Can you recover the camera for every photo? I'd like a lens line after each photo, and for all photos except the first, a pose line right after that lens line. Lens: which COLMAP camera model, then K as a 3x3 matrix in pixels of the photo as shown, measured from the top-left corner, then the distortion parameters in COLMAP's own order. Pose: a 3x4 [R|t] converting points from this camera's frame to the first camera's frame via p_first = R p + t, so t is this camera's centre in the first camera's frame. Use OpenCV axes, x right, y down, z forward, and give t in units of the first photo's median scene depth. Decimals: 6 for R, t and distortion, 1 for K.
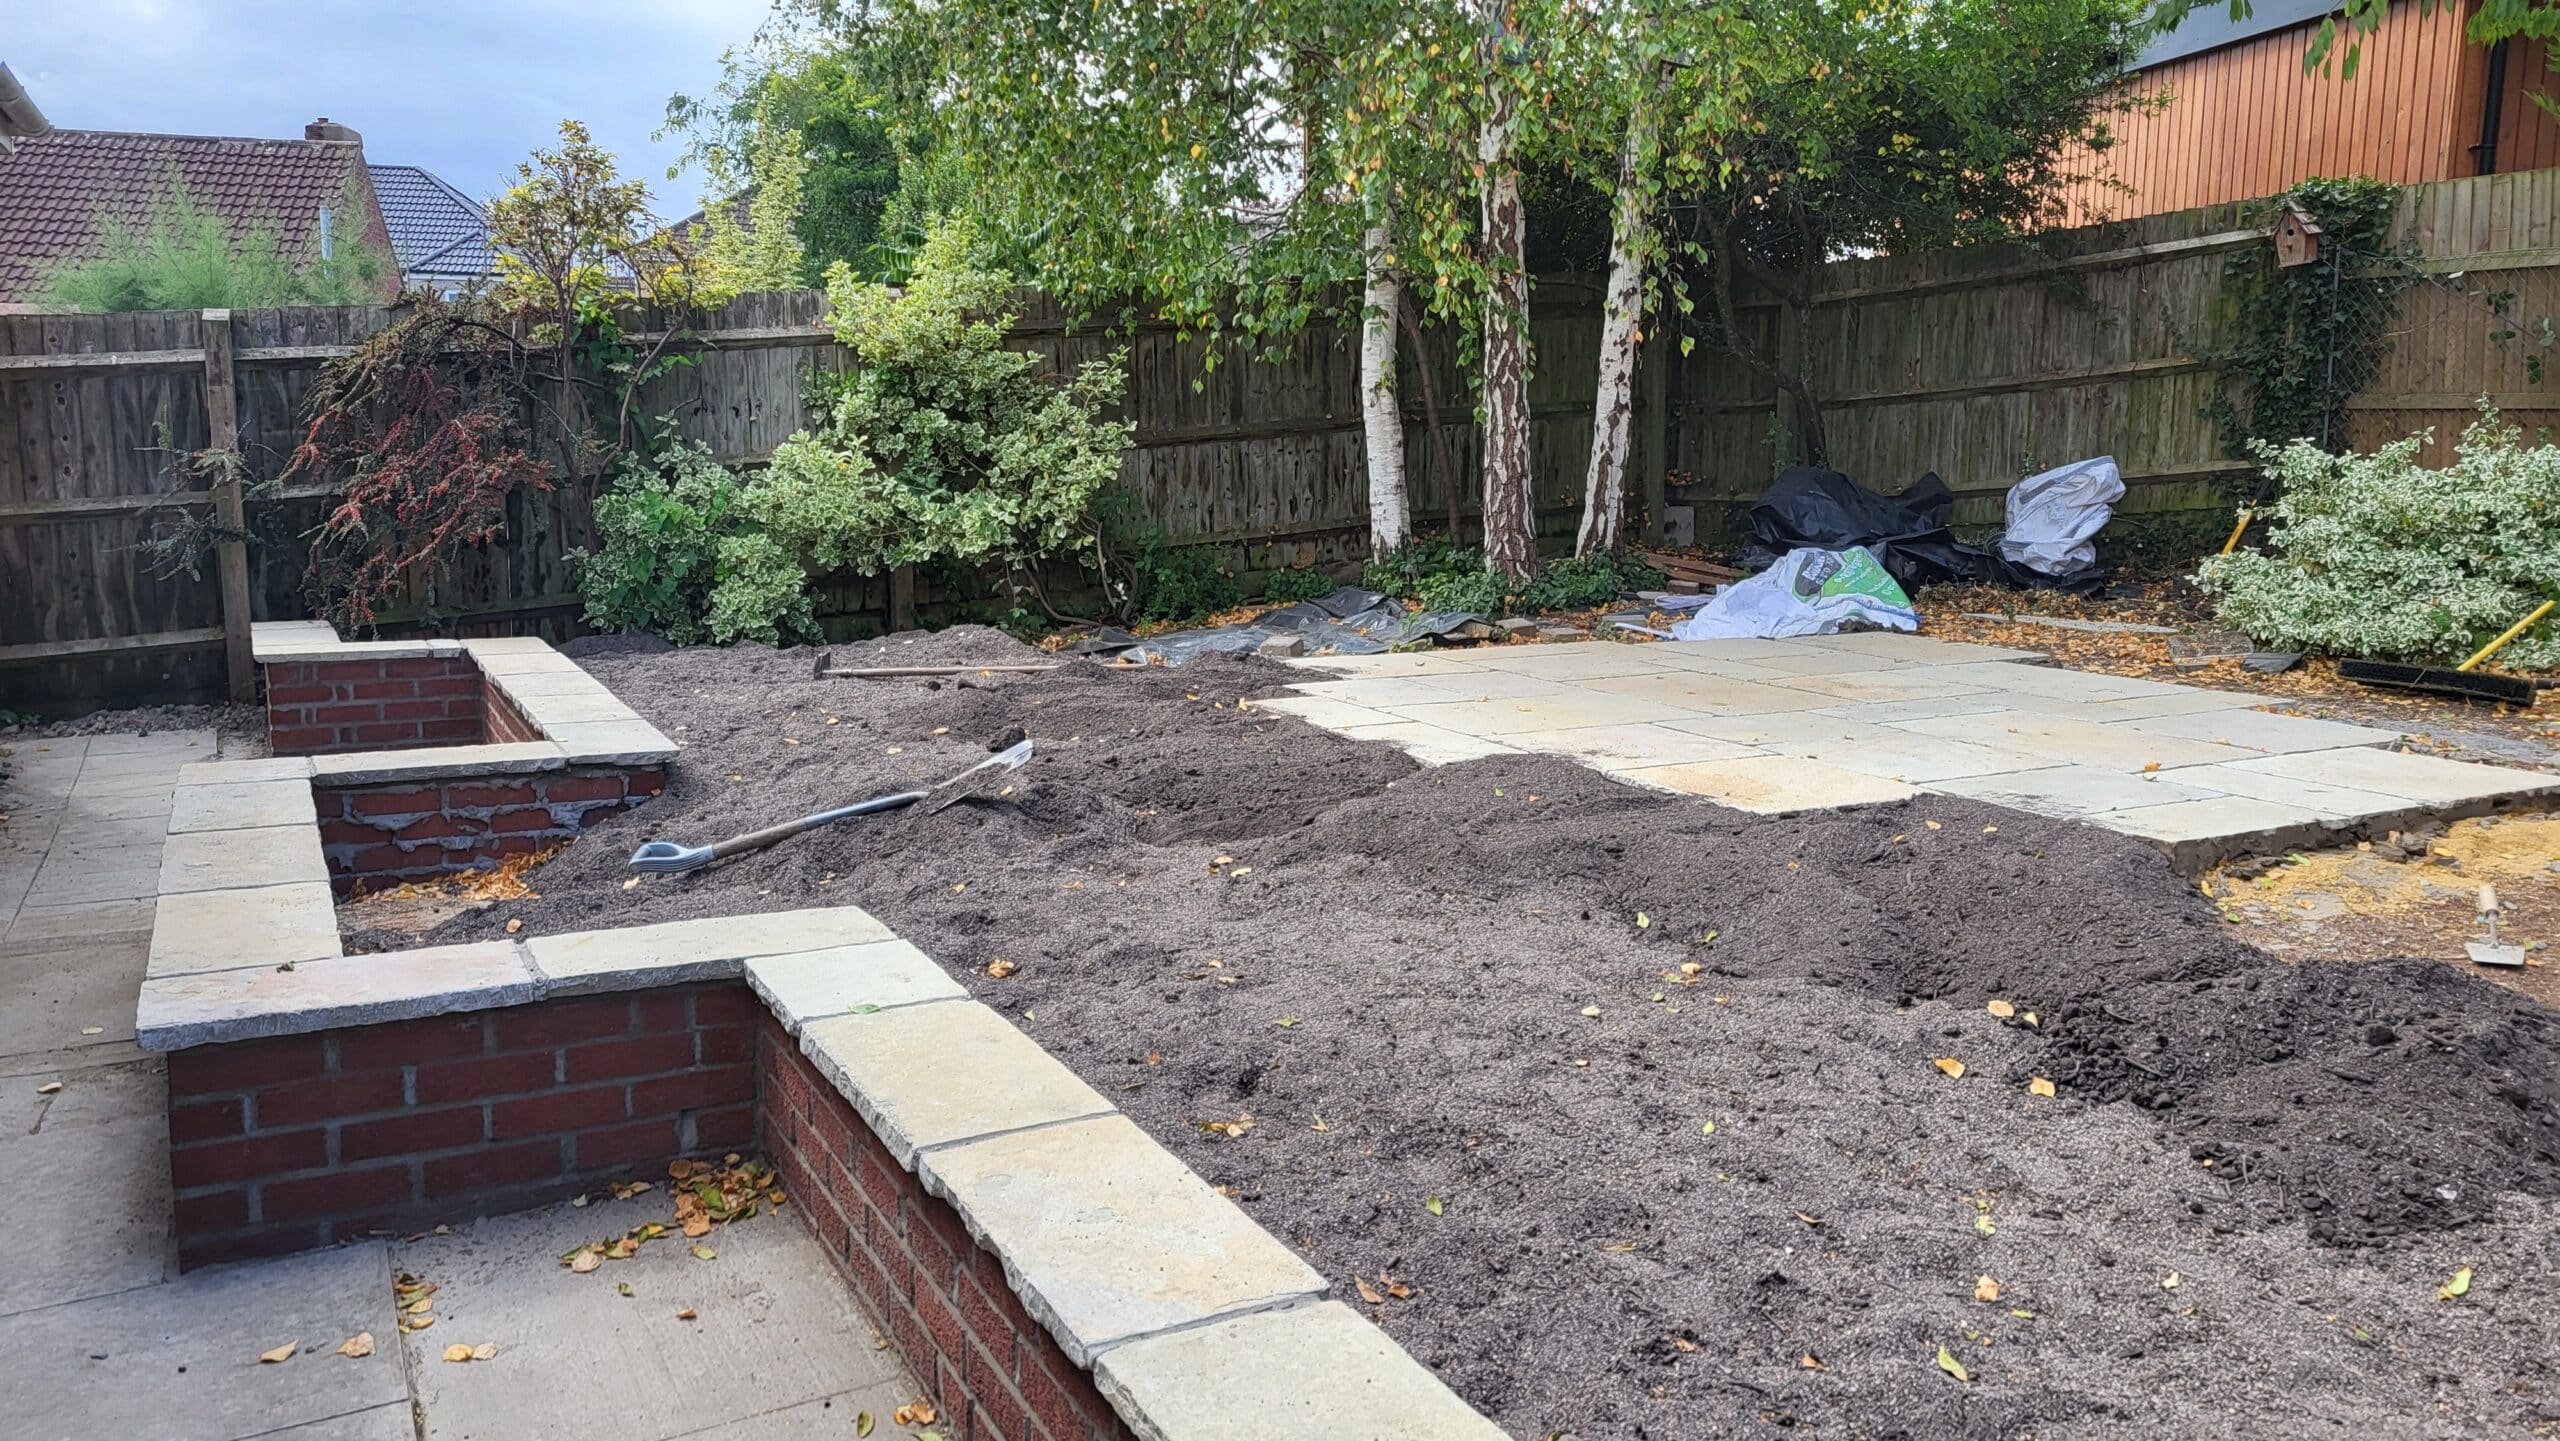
lens RADIAL K [[1927.4, 0, 1317.5], [0, 1927.4, 674.4], [0, 0, 1]] dist [0.073928, -0.054483]
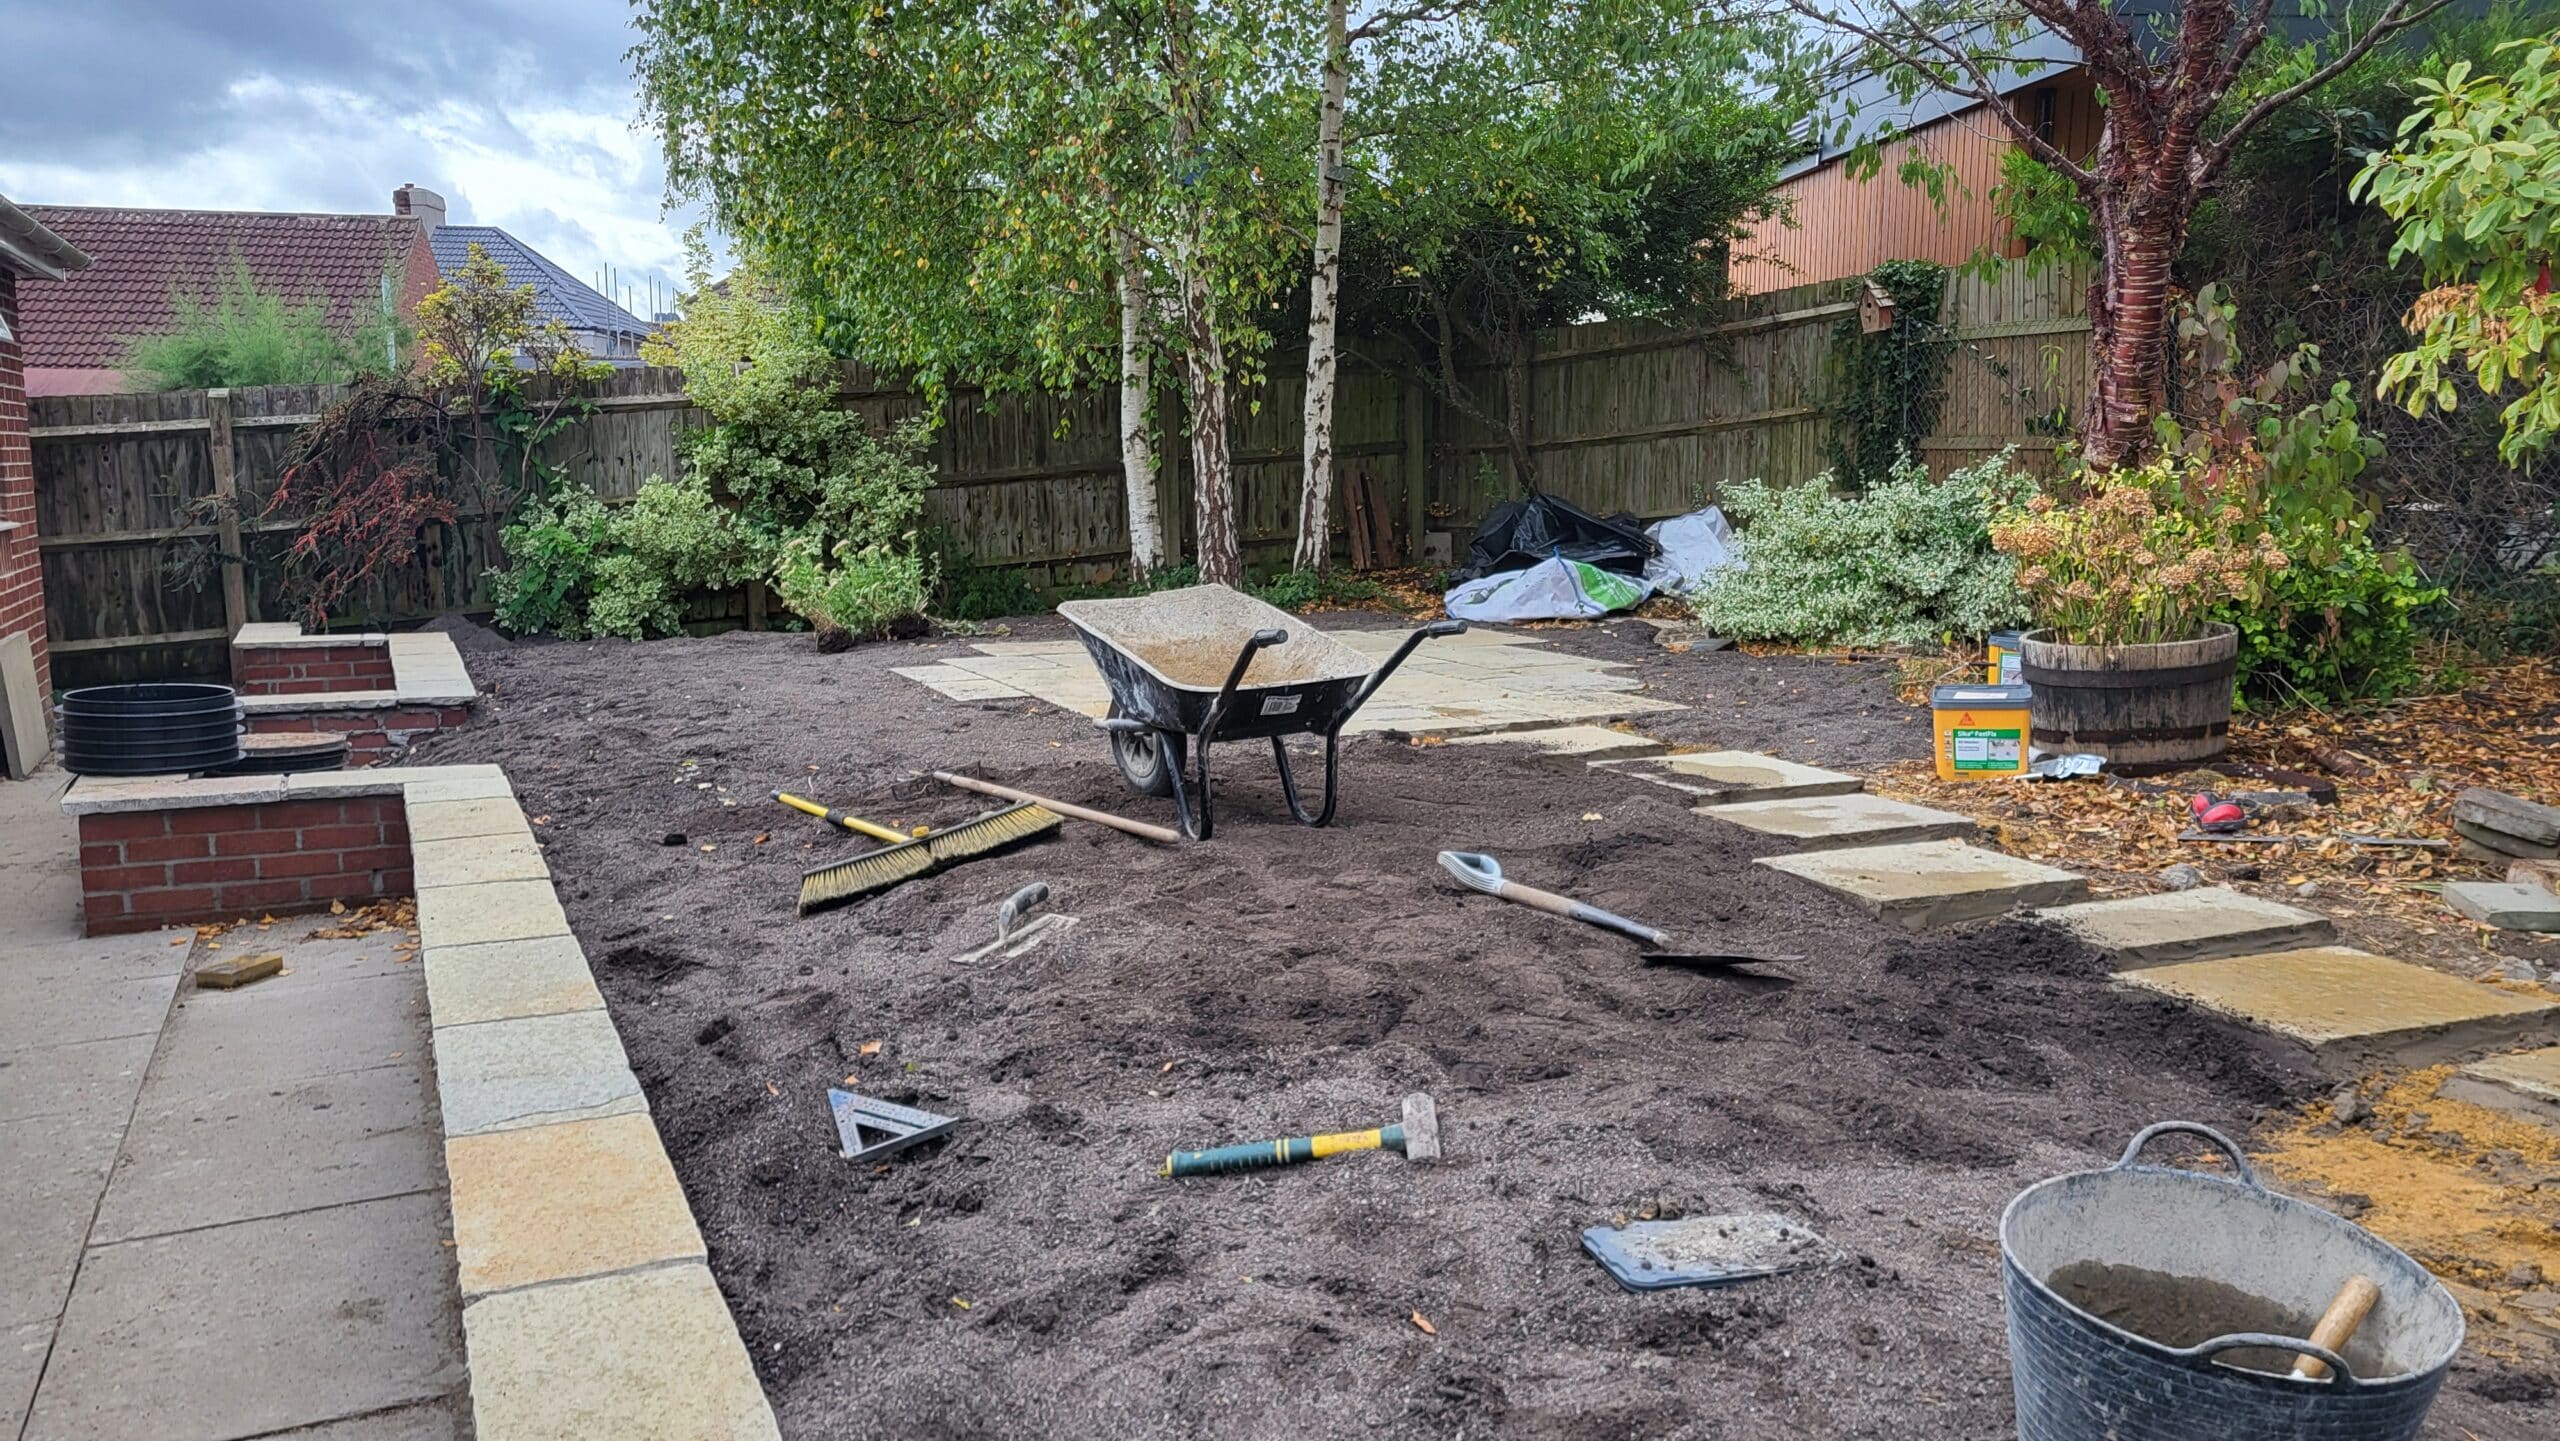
lens RADIAL K [[1927.4, 0, 1278.8], [0, 1927.4, 733.0], [0, 0, 1]] dist [0.073928, -0.054483]
pose [[0.997901, 0.000362, -0.064757, 0.214771], [0.000461, 0.999919, 0.012689, 0.027781], [0.064757, -0.012692, 0.997820, -0.251569]]
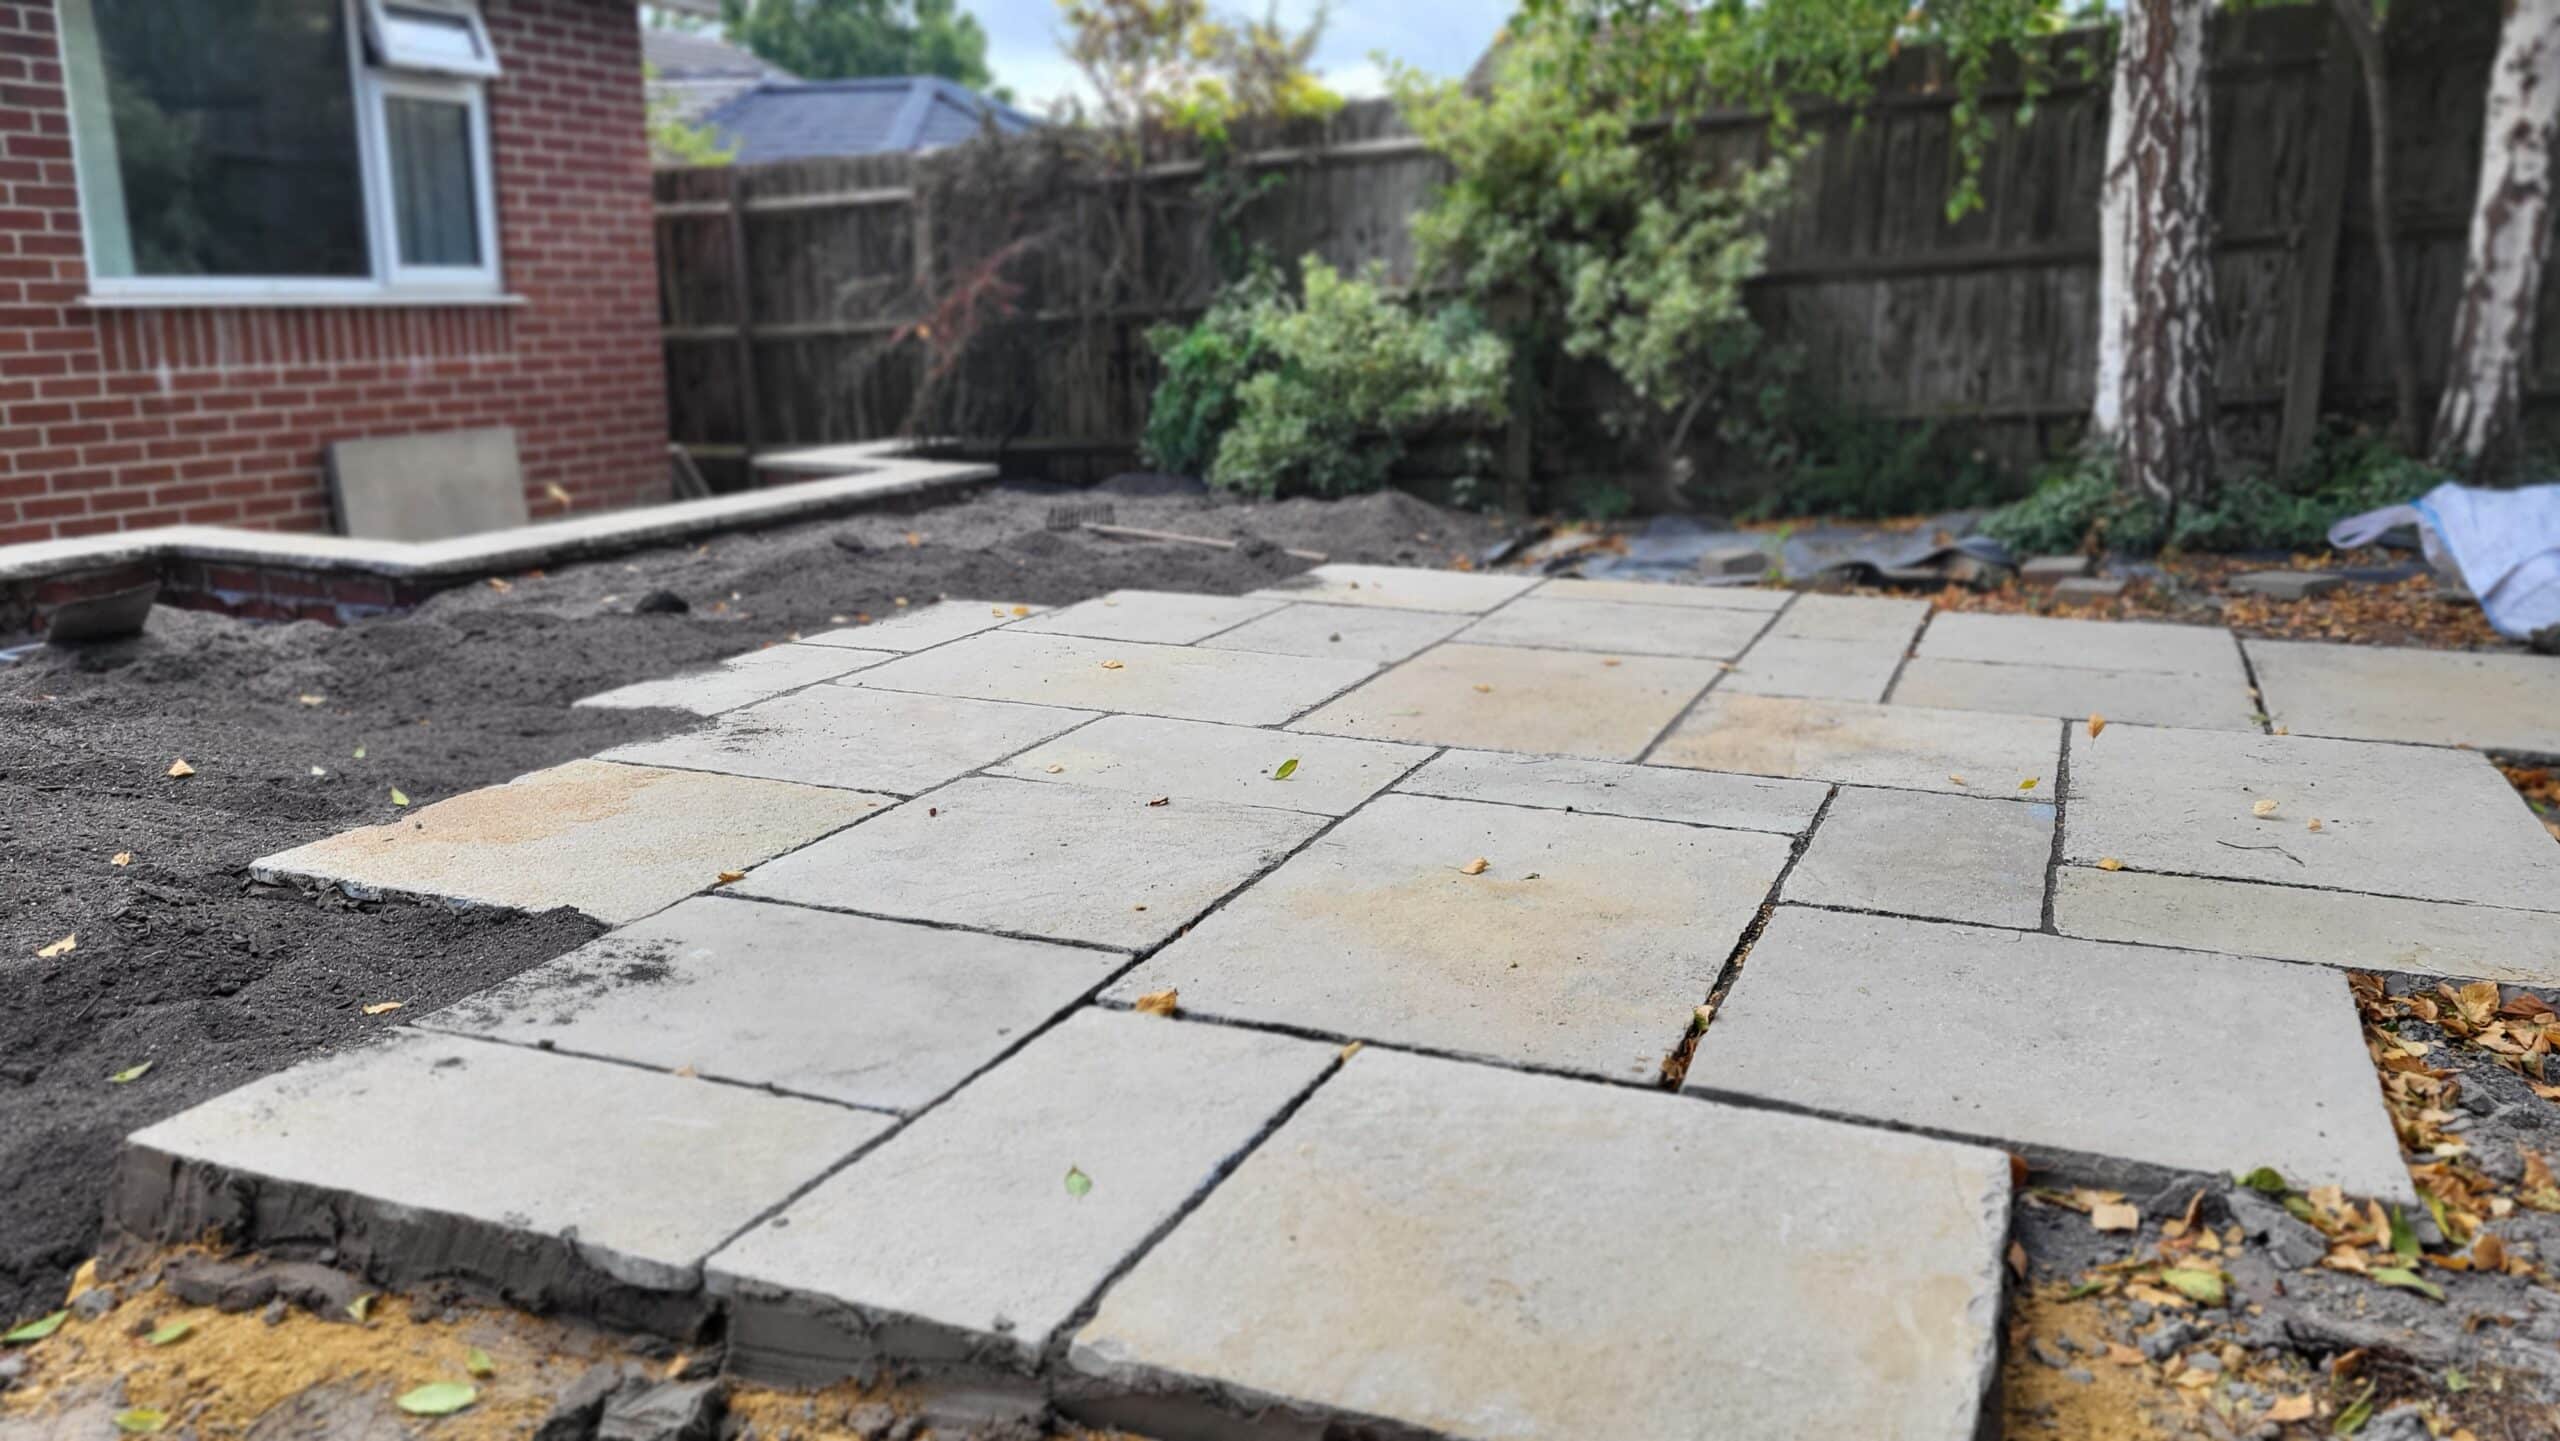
lens RADIAL K [[1927.4, 0, 1300.6], [0, 1927.4, 701.9], [0, 0, 1]] dist [0.073928, -0.054483]
pose [[0.637308, 0.161980, -0.753393, 0.382534], [-0.102769, 0.986791, 0.125227, -0.033410], [0.763726, -0.002382, 0.645536, 0.403477]]
